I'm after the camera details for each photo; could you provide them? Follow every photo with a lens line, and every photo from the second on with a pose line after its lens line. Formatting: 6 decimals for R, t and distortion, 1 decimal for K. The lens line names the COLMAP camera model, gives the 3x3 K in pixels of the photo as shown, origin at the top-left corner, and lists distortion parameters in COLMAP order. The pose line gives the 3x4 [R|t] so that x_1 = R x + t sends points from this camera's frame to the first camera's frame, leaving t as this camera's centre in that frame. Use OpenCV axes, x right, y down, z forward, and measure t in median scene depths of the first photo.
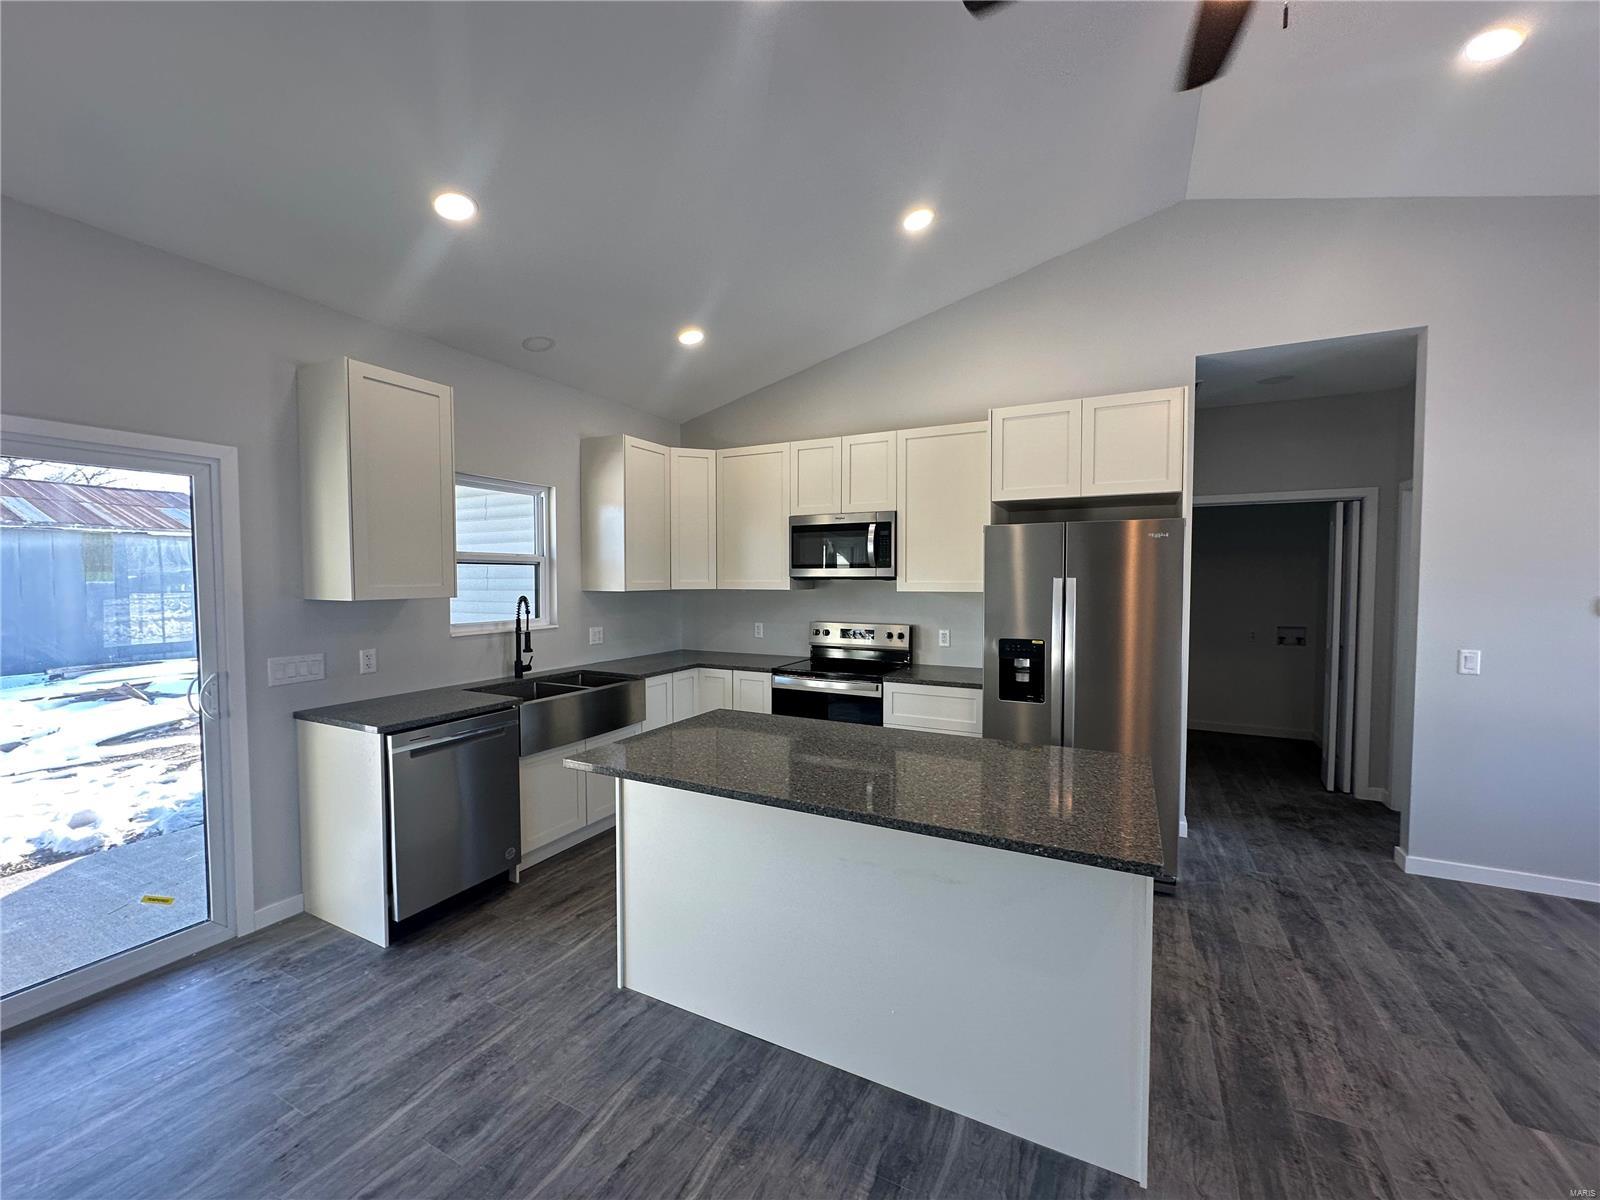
lens RADIAL K [[637.3, 0, 801.6], [0, 637.3, 603.8], [0, 0, 1]] dist [-0.001829, 0.000804]
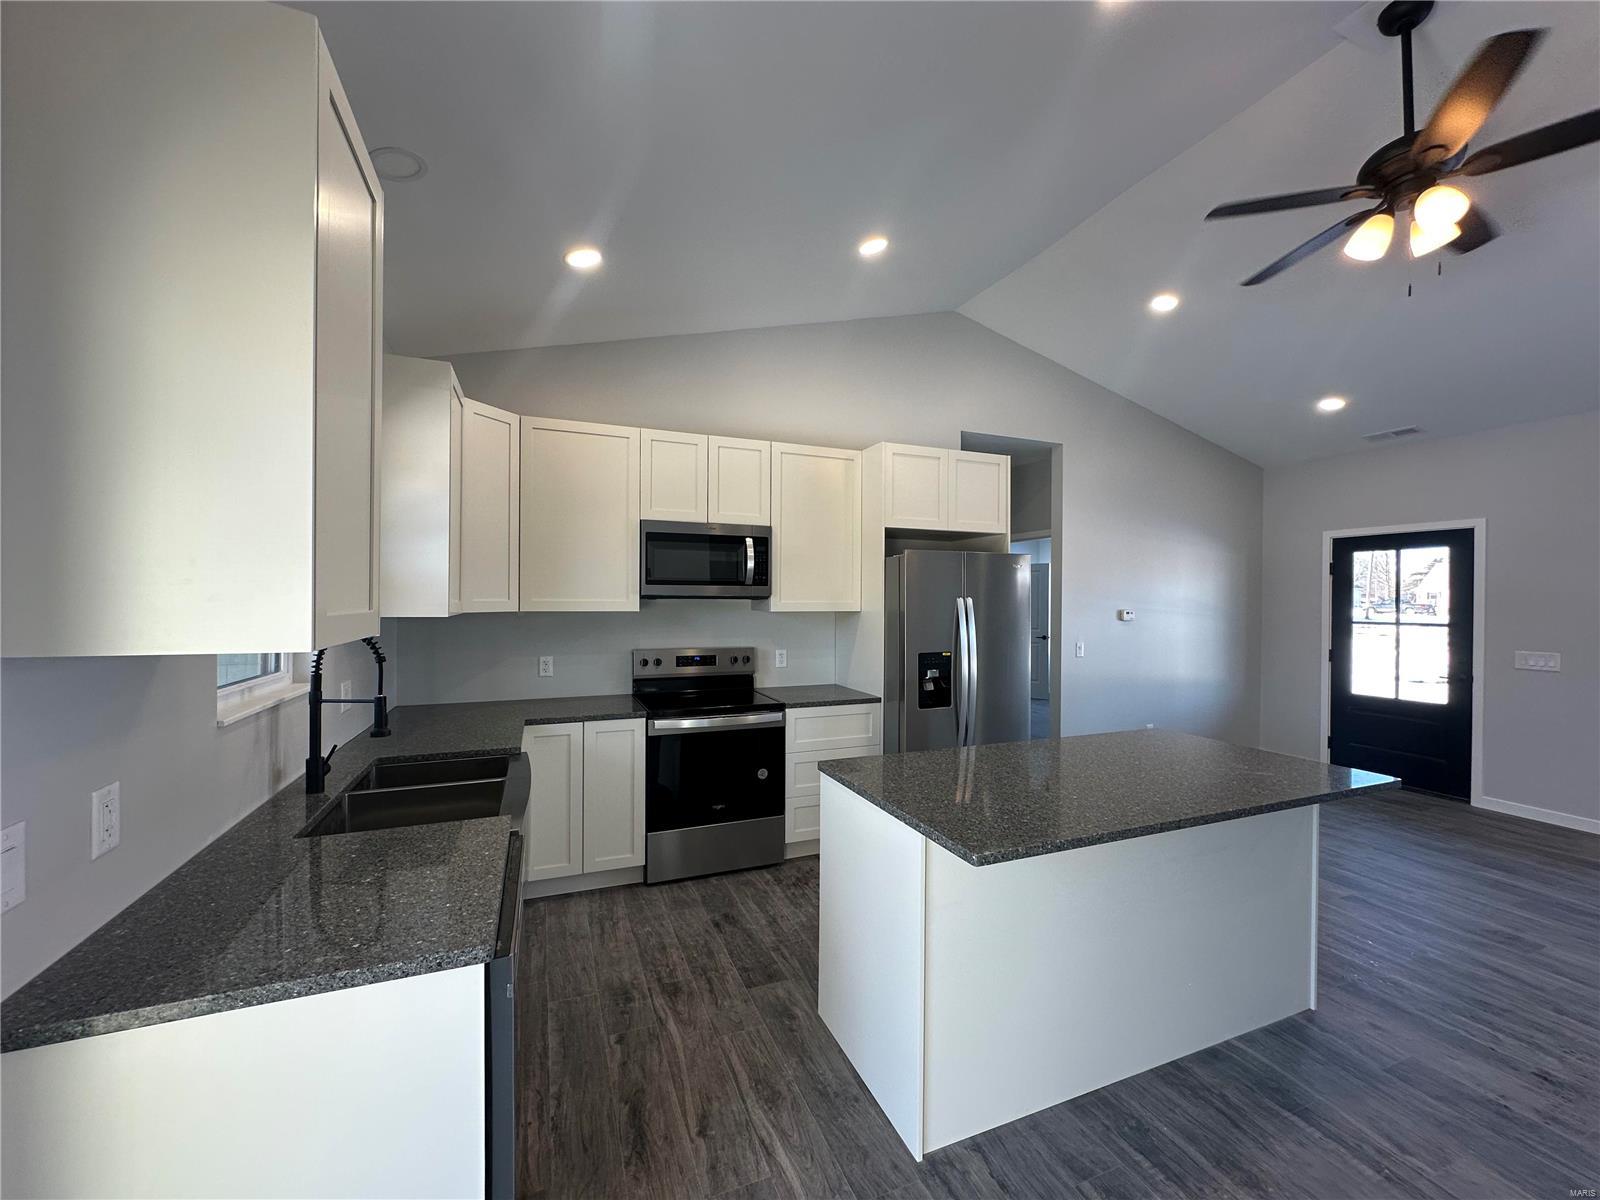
lens RADIAL K [[637.3, 0, 804.6], [0, 637.3, 603.0], [0, 0, 1]] dist [-0.001829, 0.000804]
pose [[0.654871, -0.001501, 0.755739, -0.587489], [0.025162, 0.999487, -0.019818, -0.013616], [-0.755321, 0.031994, 0.654573, 0.386294]]
